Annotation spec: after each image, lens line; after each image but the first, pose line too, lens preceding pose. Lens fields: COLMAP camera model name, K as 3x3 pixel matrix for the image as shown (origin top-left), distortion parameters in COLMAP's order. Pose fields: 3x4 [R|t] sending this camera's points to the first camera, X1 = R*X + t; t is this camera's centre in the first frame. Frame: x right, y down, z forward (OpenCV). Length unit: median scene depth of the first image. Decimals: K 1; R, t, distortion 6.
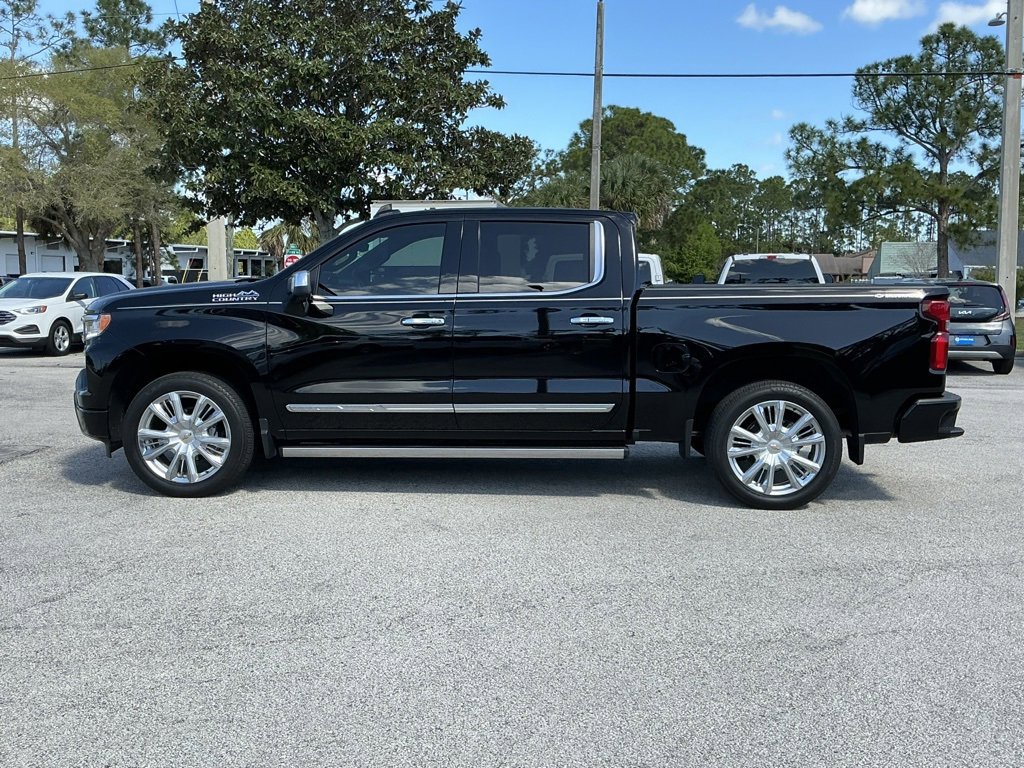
lens RADIAL K [[1035.0, 0, 512.0], [0, 1035.0, 384.0], [0, 0, 1]] dist [0.133372, -0.284099]
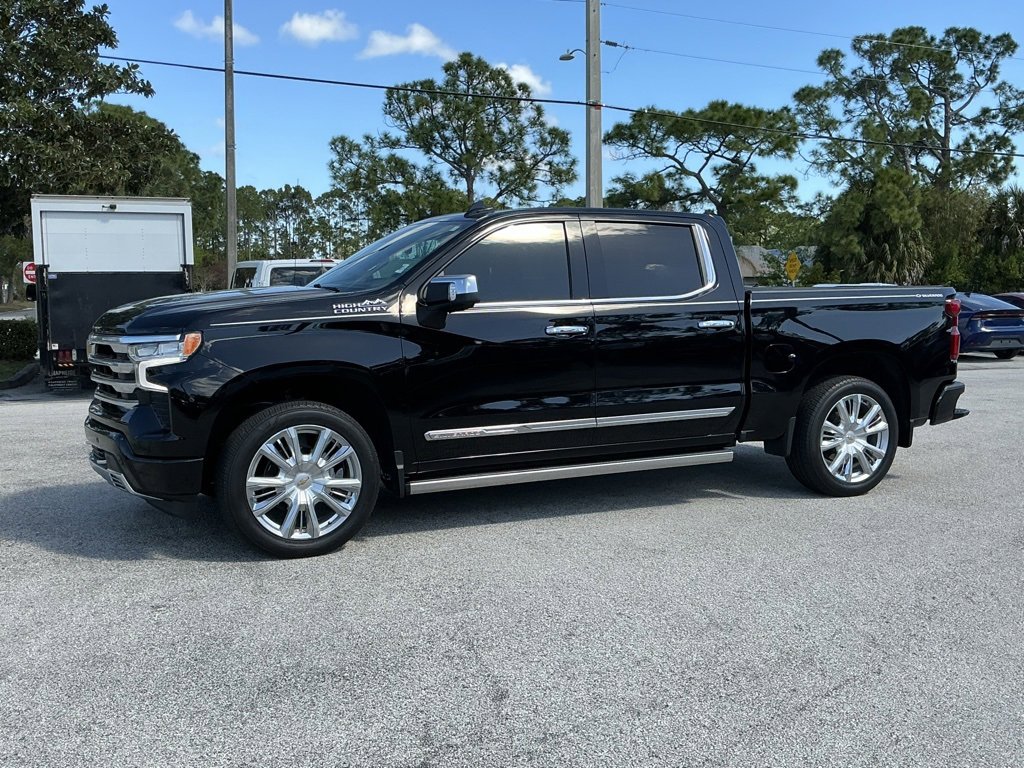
lens RADIAL K [[1035.0, 0, 512.0], [0, 1035.0, 384.0], [0, 0, 1]] dist [0.133372, -0.284099]
pose [[0.873207, -0.052513, 0.484512, -0.557080], [0.057055, 0.998357, 0.005378, -0.019872], [-0.483999, 0.022948, 0.874768, 0.219630]]
